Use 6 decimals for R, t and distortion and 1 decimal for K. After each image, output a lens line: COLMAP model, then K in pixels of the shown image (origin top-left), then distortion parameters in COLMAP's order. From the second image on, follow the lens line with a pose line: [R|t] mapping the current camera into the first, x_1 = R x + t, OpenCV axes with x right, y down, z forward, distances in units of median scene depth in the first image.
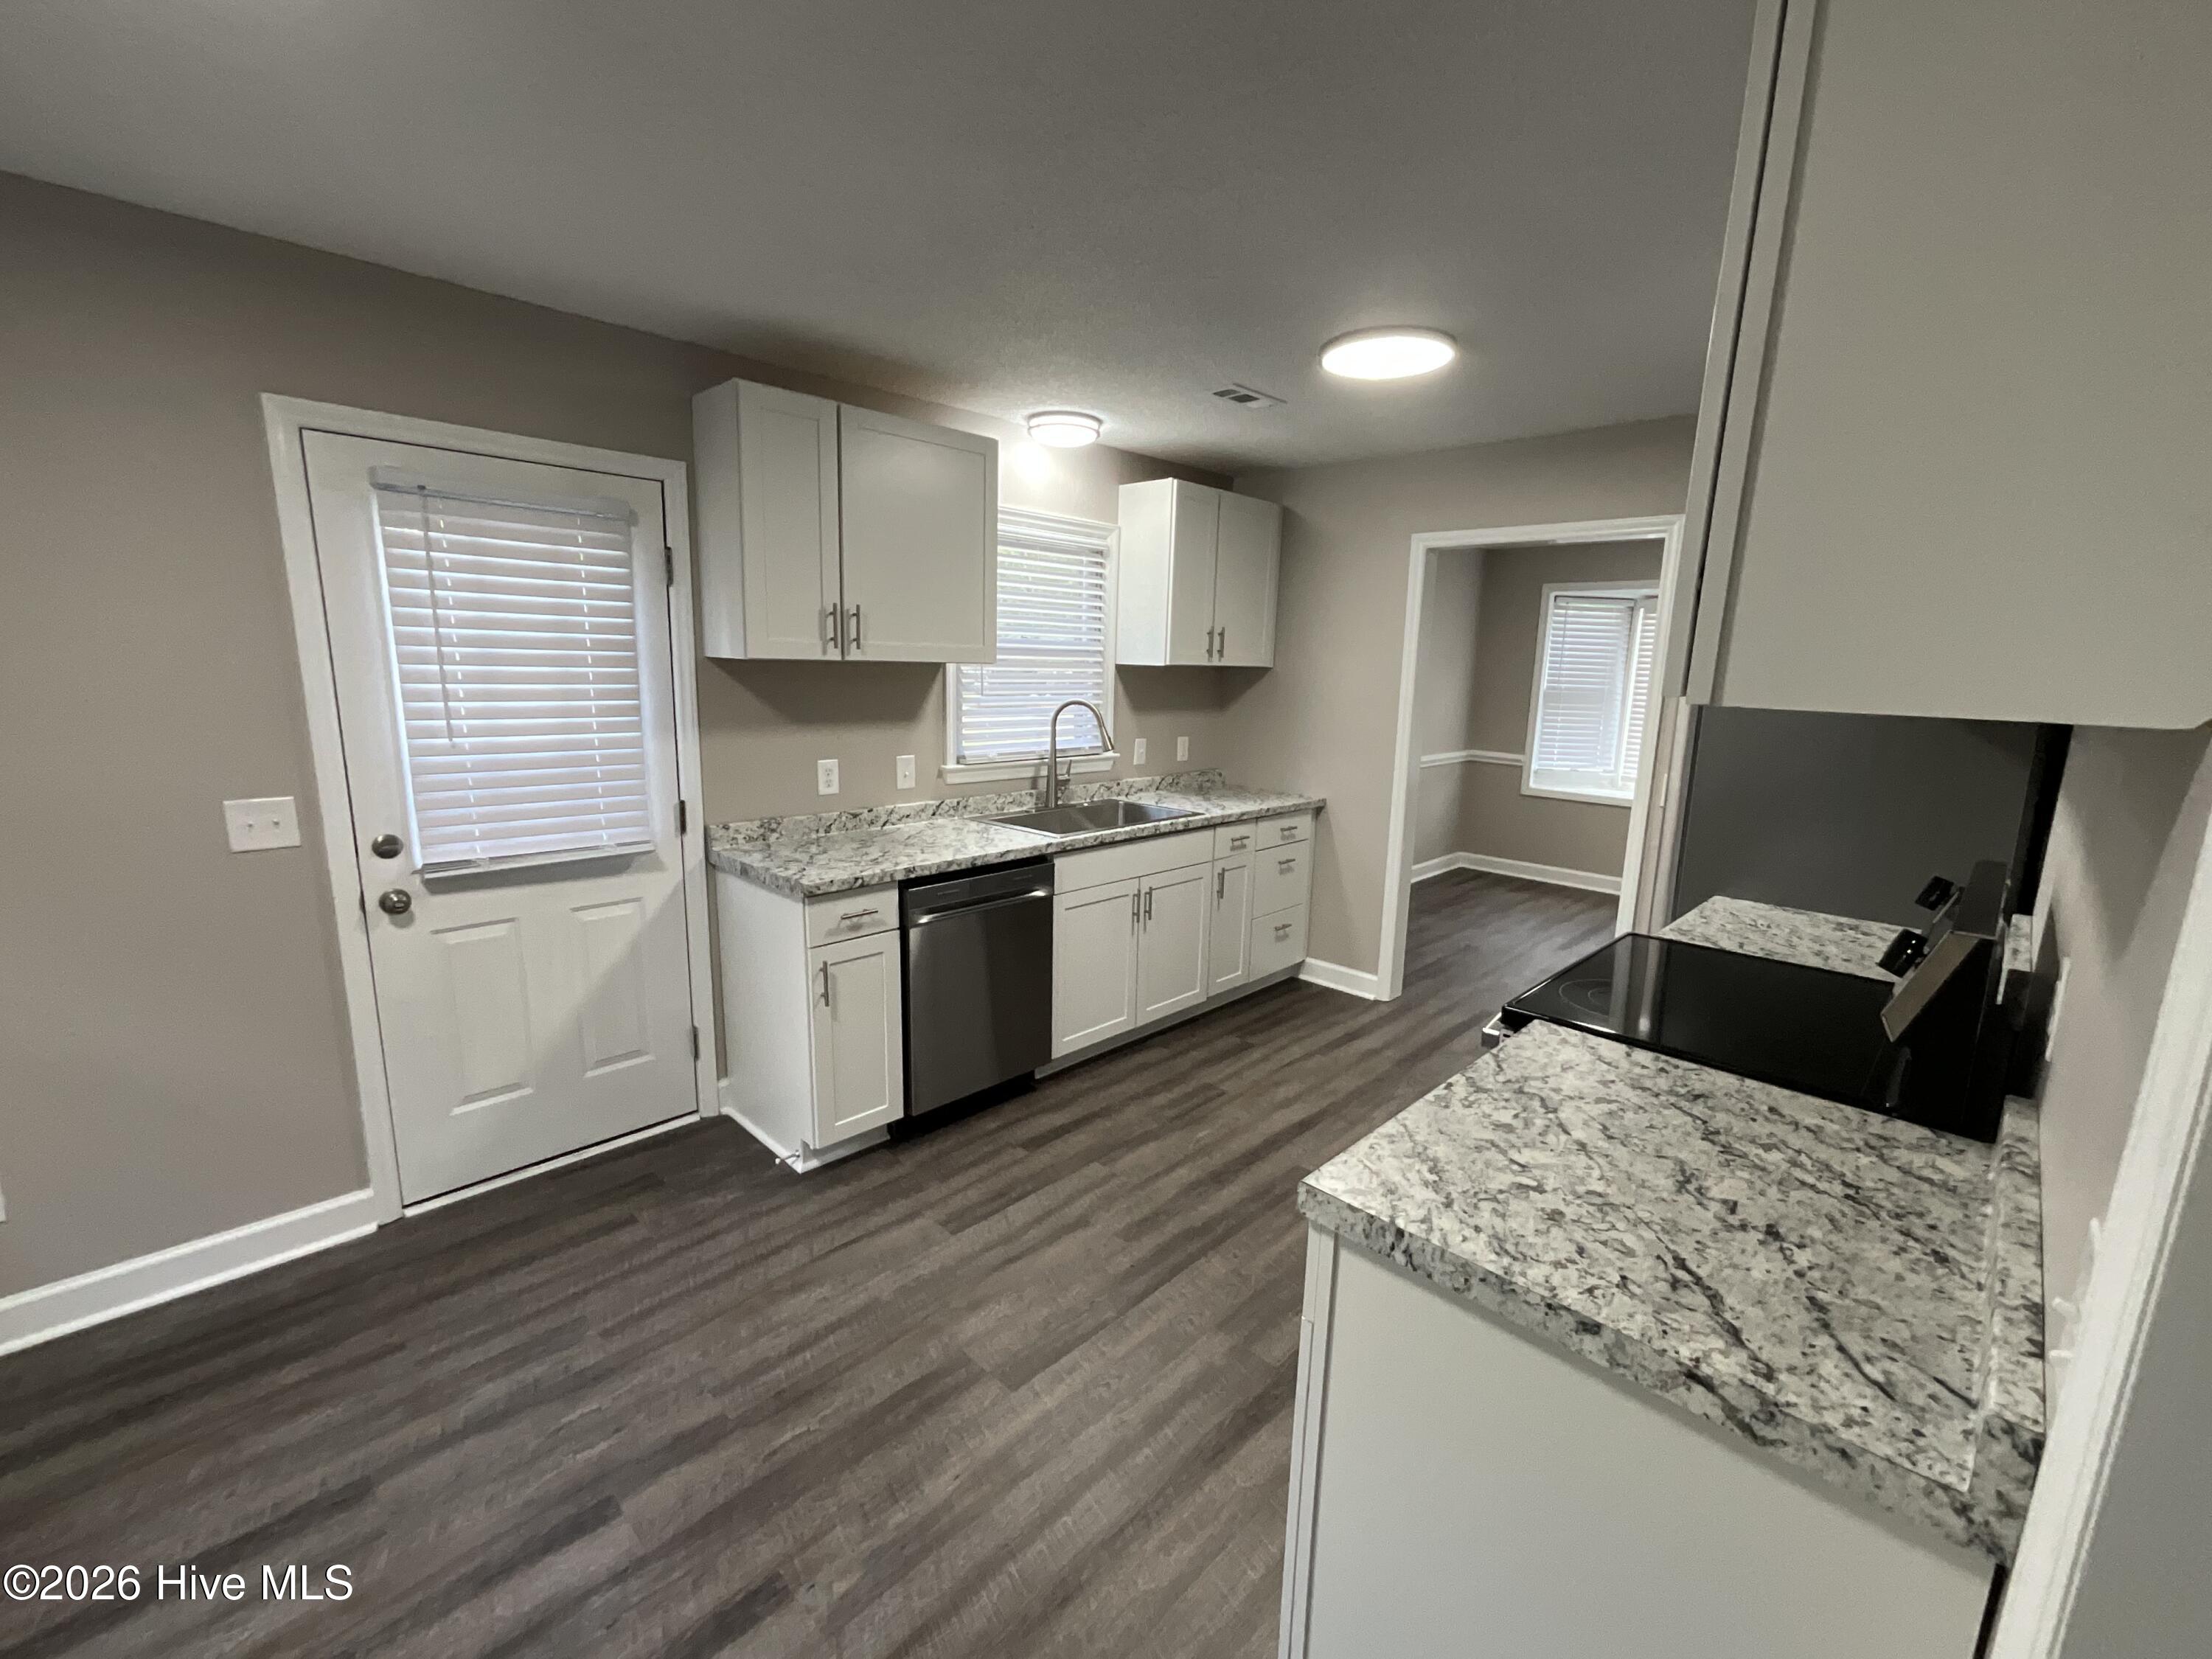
lens RADIAL K [[931.3, 0, 1106.0], [0, 931.3, 829.5], [0, 0, 1]] dist [0.003631, 0.000862]
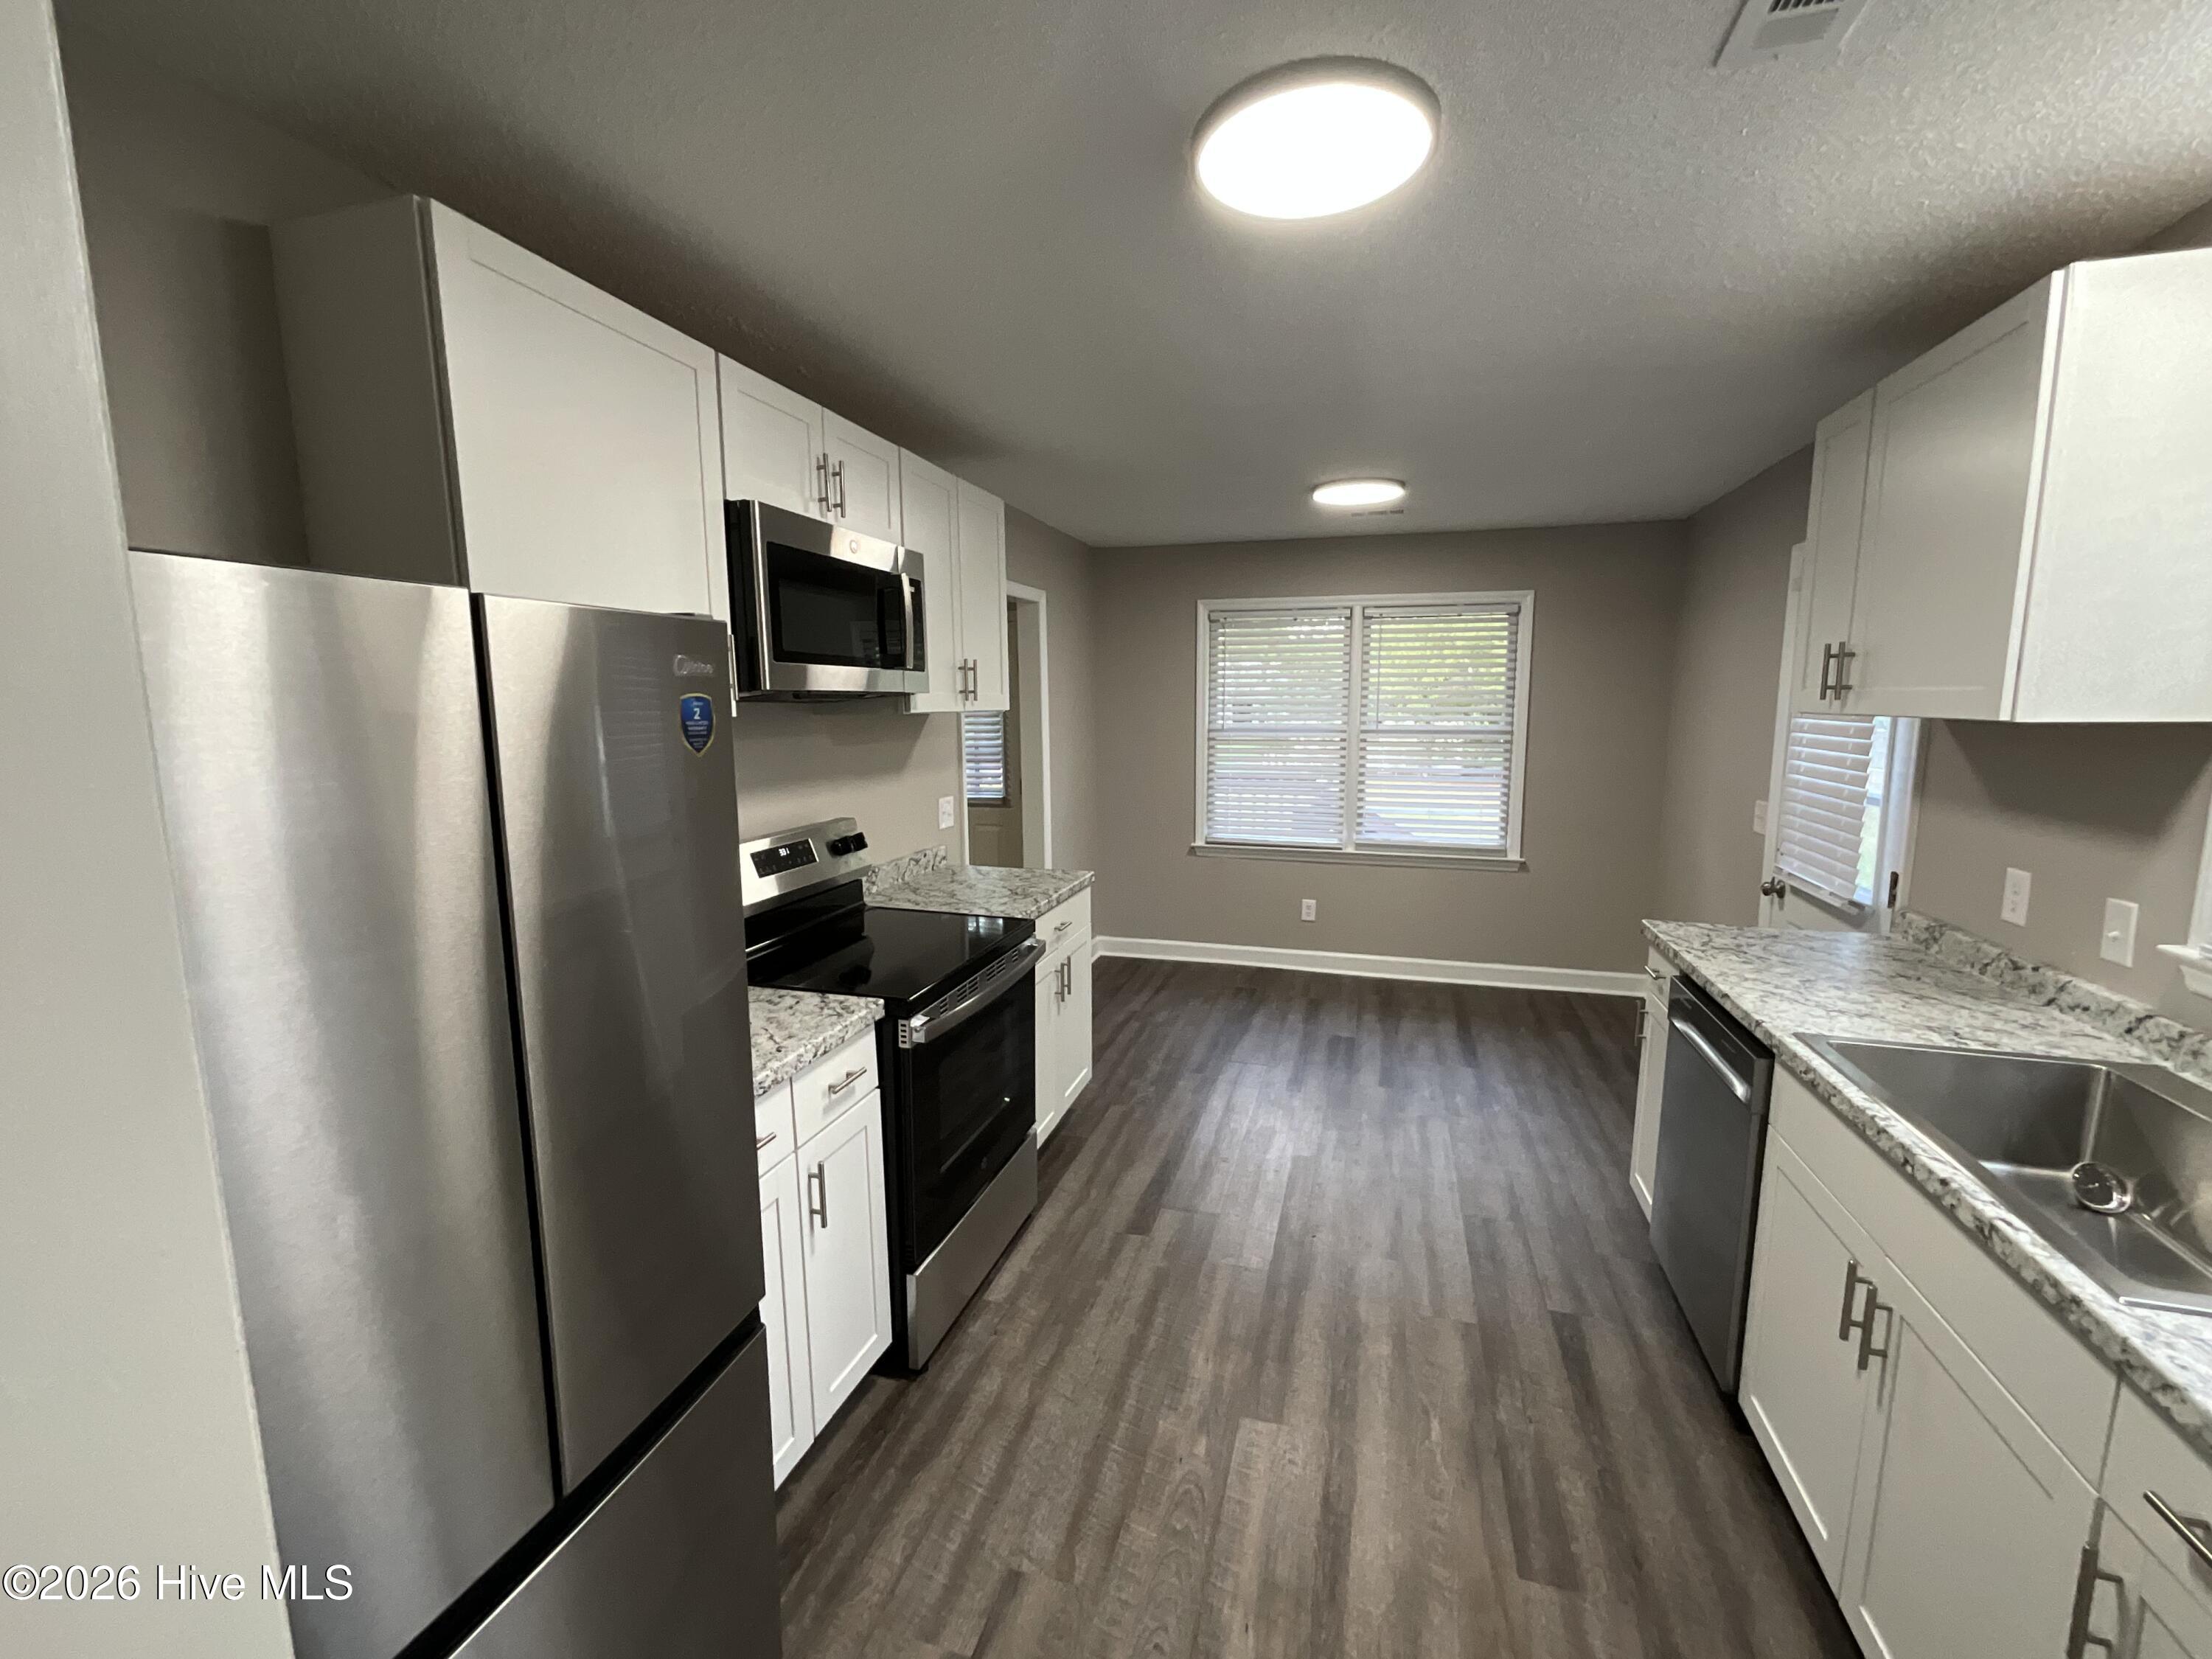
lens RADIAL K [[931.3, 0, 1106.0], [0, 931.3, 829.5], [0, 0, 1]] dist [0.003631, 0.000862]
pose [[-0.880540, 0.045946, -0.471739, 0.659628], [-0.105847, 0.951092, 0.290207, -0.260725], [0.462001, 0.305471, -0.832612, 1.455656]]
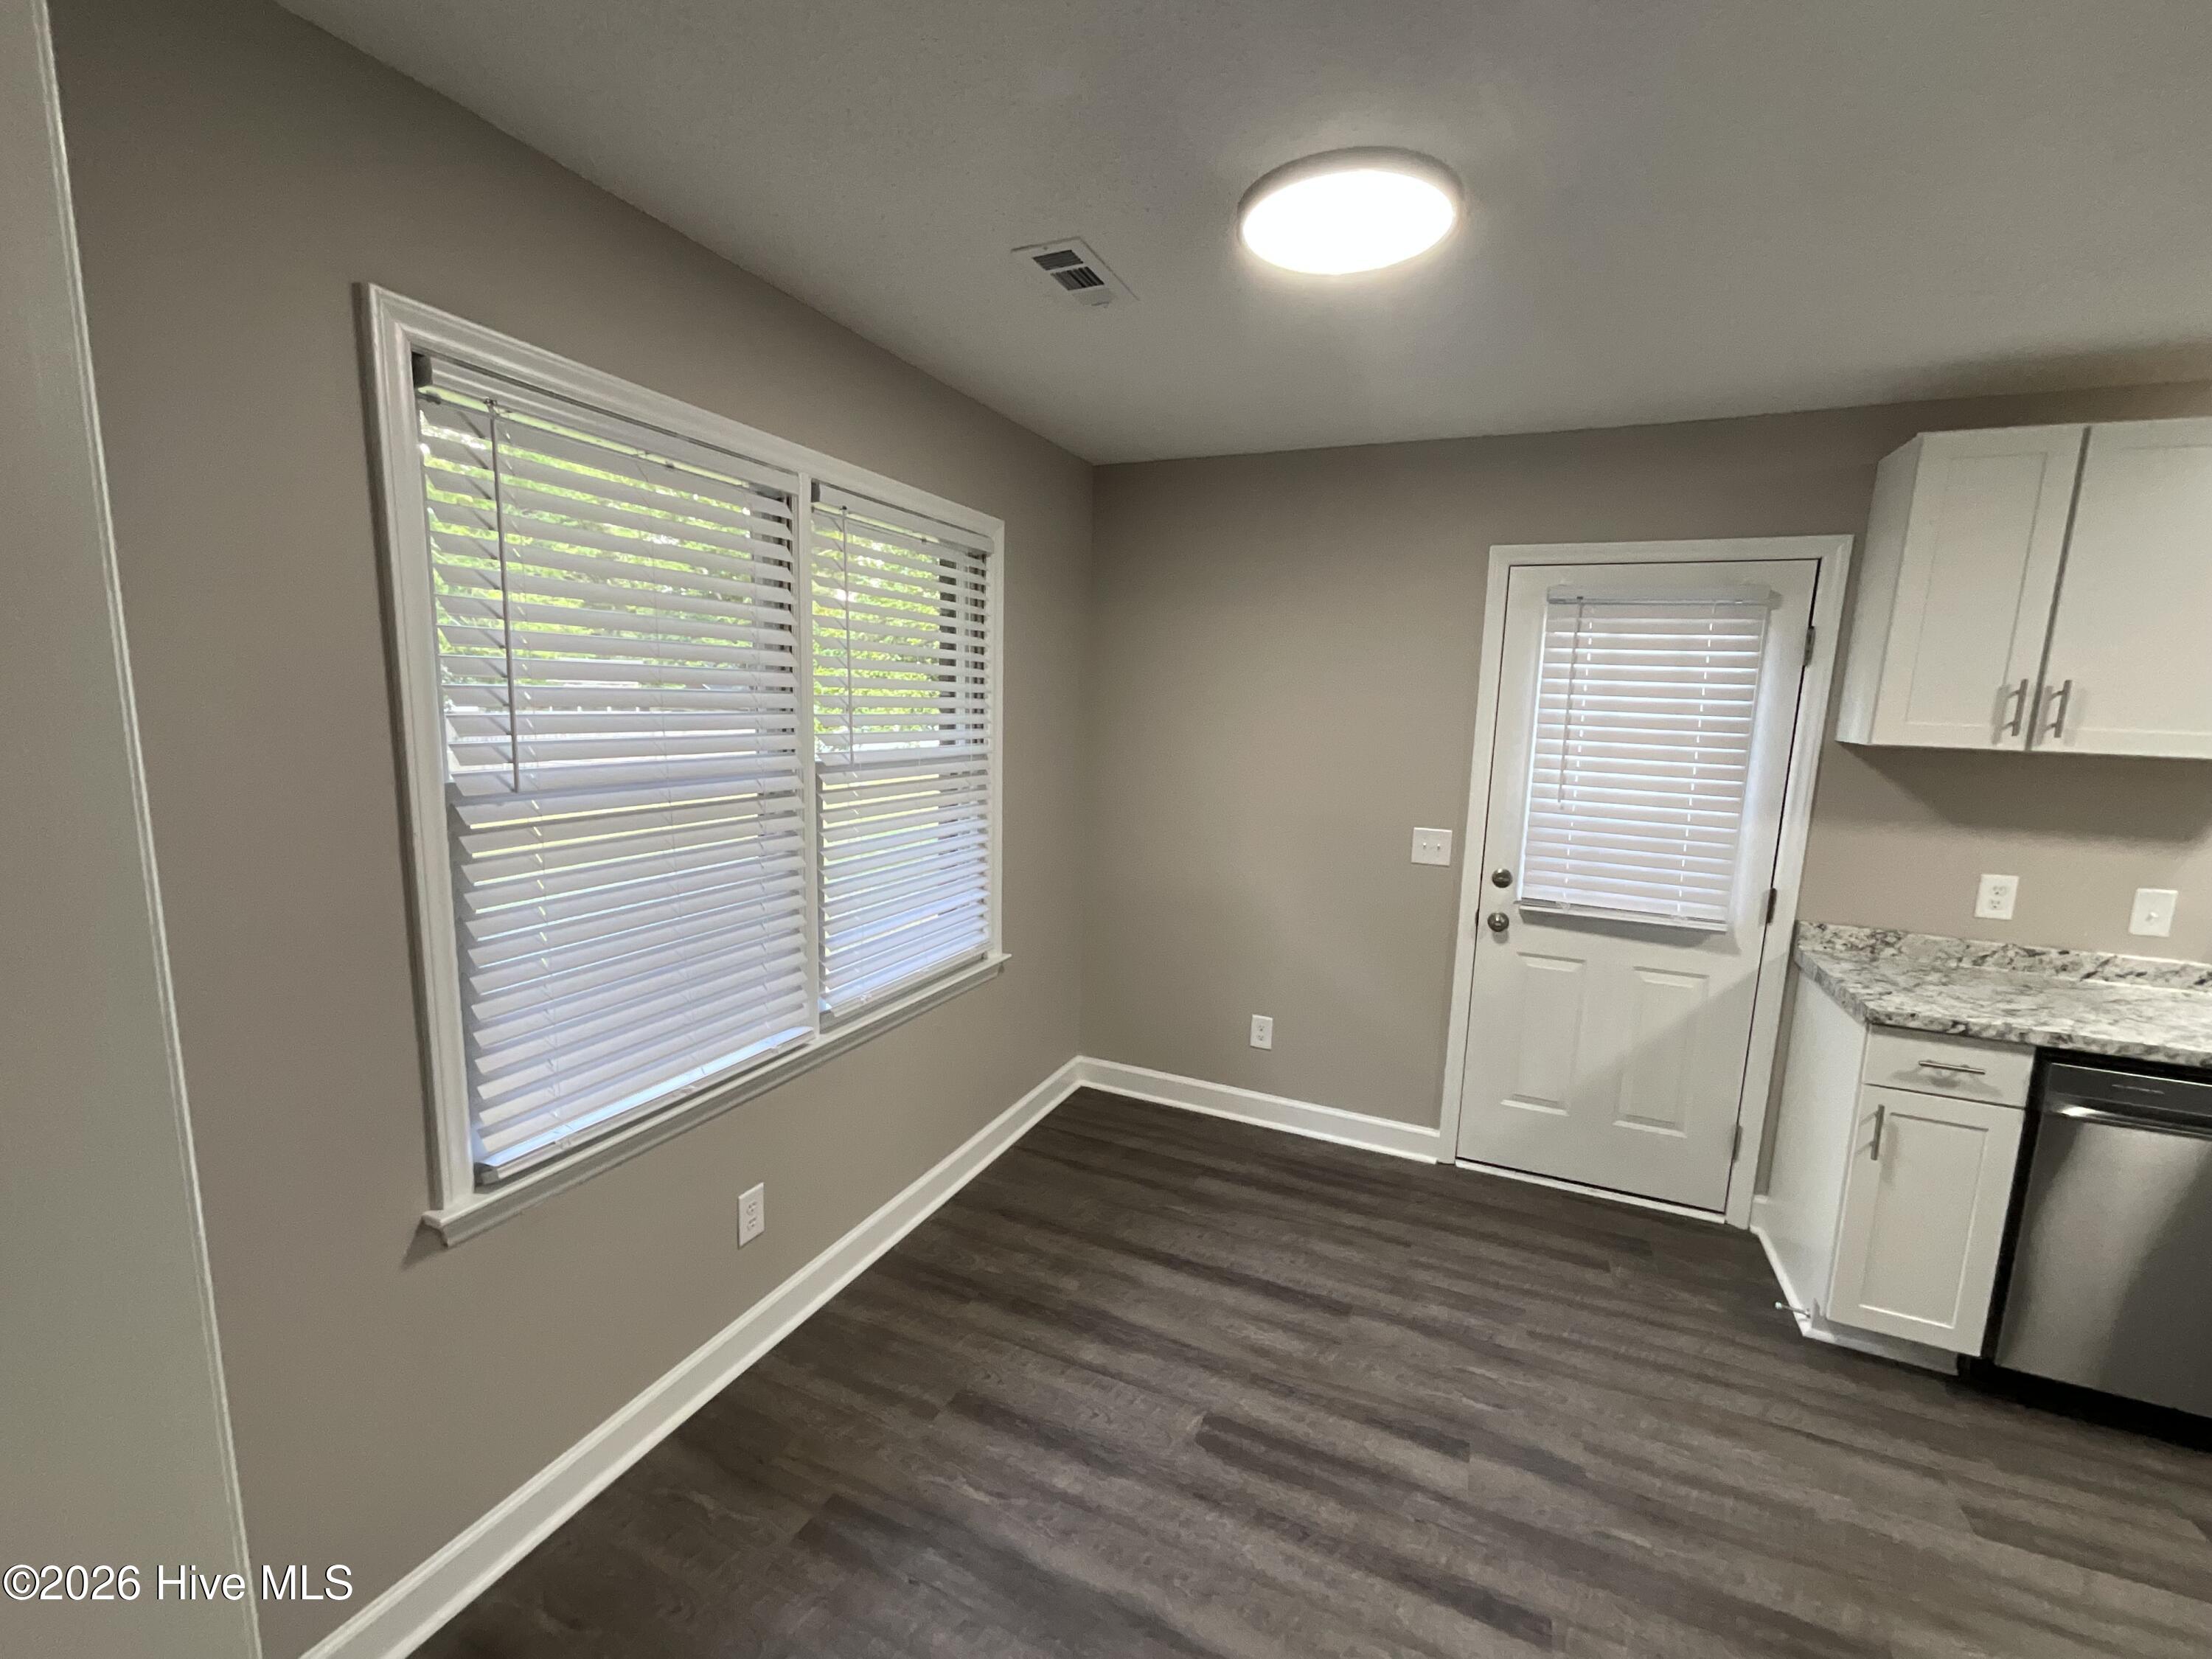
lens RADIAL K [[931.3, 0, 1106.0], [0, 931.3, 829.5], [0, 0, 1]] dist [0.003631, 0.000862]
pose [[0.352876, 0.123131, -0.927533, 0.190123], [-0.194259, 0.979345, 0.056104, -0.011940], [0.915283, 0.160383, 0.369506, 0.017348]]
